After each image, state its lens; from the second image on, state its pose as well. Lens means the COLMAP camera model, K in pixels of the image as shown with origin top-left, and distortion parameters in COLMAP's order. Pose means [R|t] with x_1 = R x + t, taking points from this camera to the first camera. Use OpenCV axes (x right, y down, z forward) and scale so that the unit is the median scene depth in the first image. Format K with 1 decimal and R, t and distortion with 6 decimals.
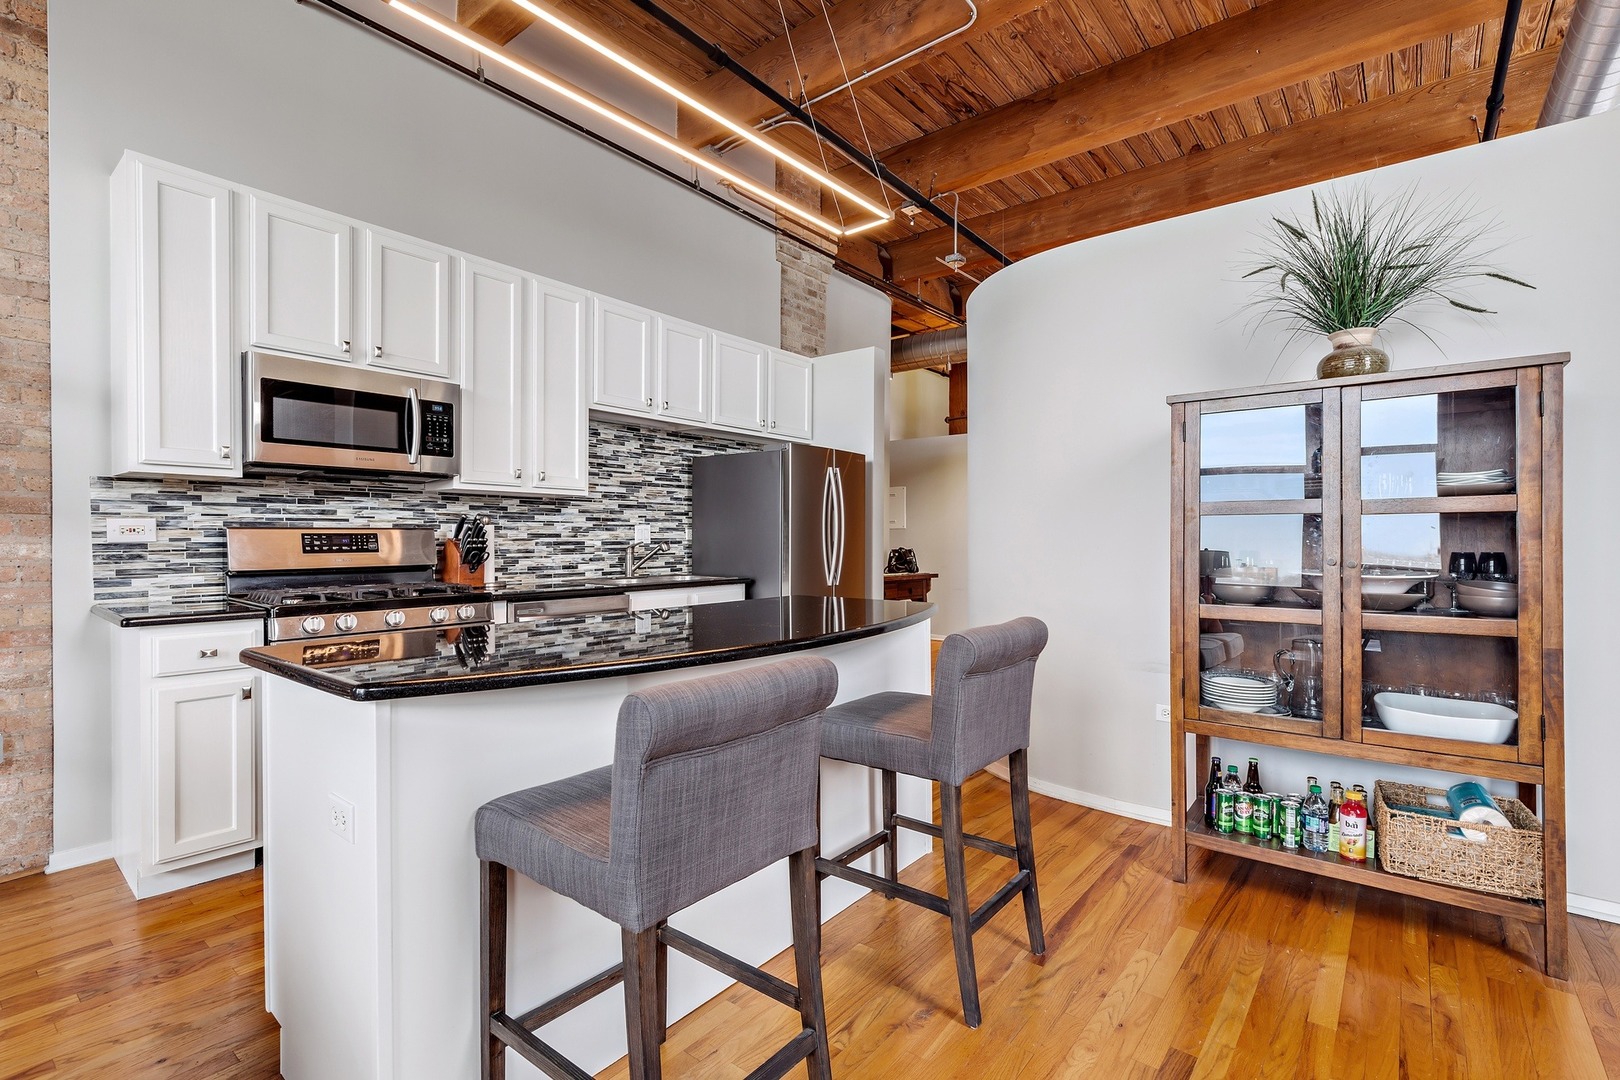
lens RADIAL K [[739.1, 0, 827.0], [0, 739.1, 543.2], [0, 0, 1]] dist [-0.000684, 0.001024]
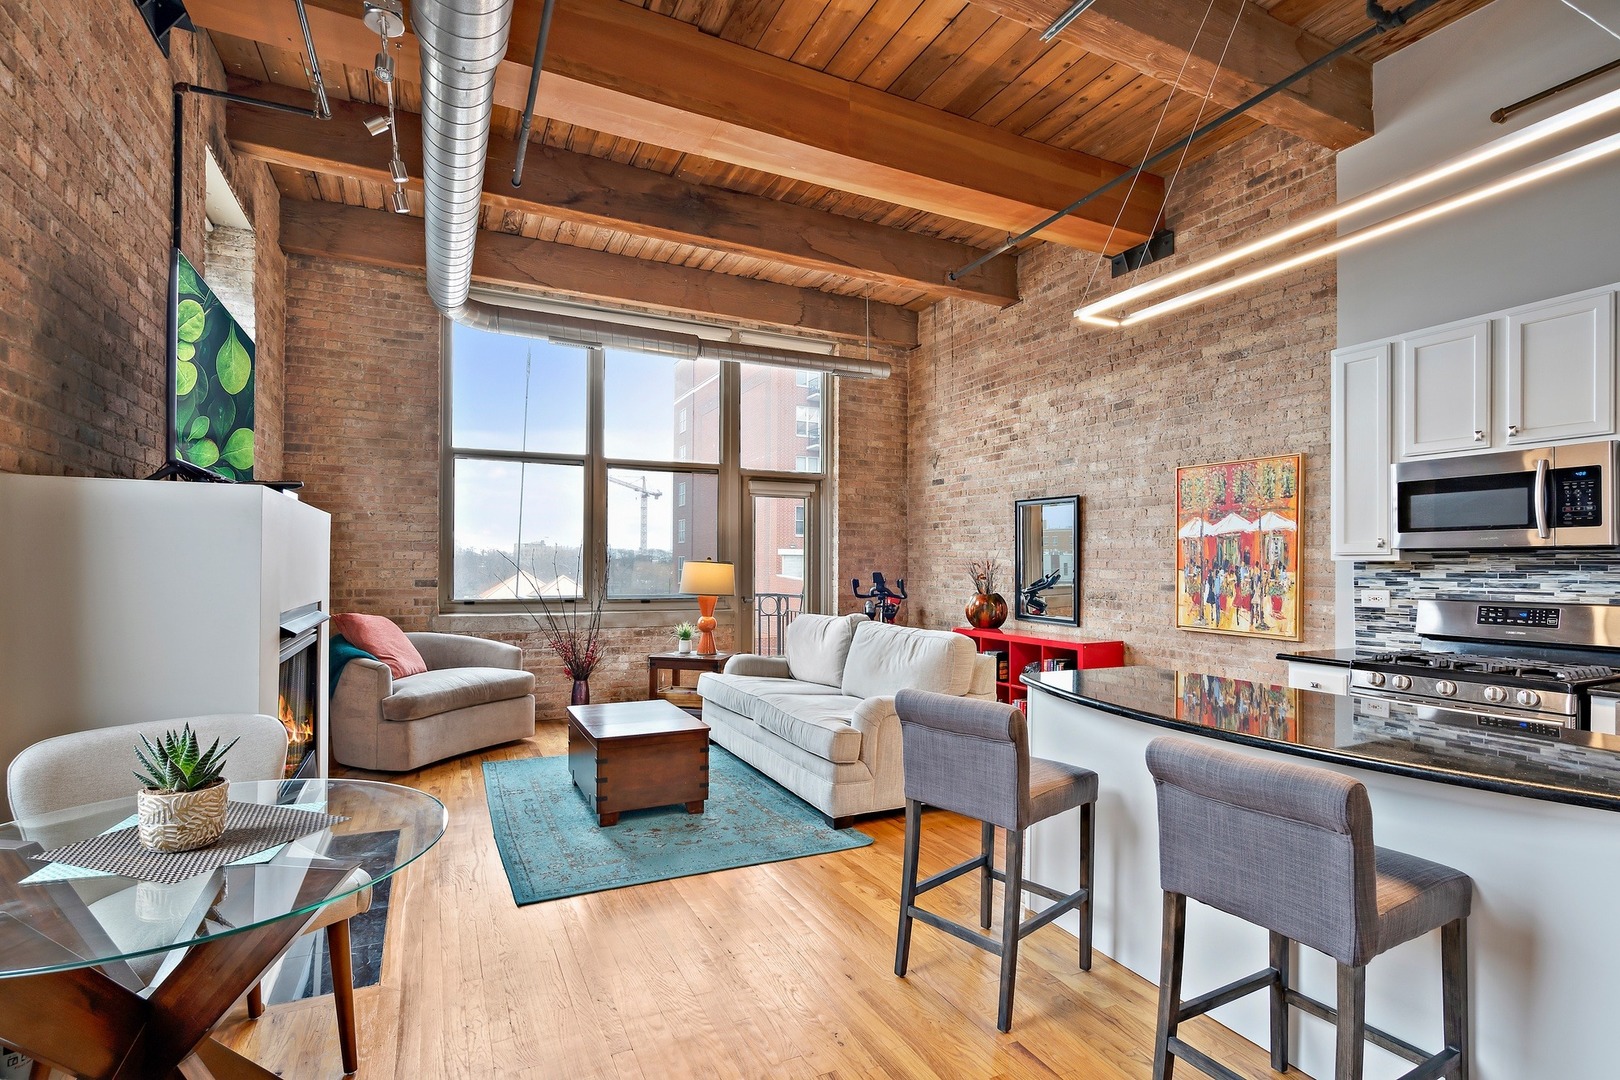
lens RADIAL K [[767.4, 0, 803.1], [0, 767.4, 556.7], [0, 0, 1]] dist [0.001985, 0.000280]
pose [[-0.439720, -0.012143, -0.898053, 0.616455], [-0.011604, 0.999902, -0.007839, -0.052011], [0.898060, 0.006974, -0.439818, 0.463643]]
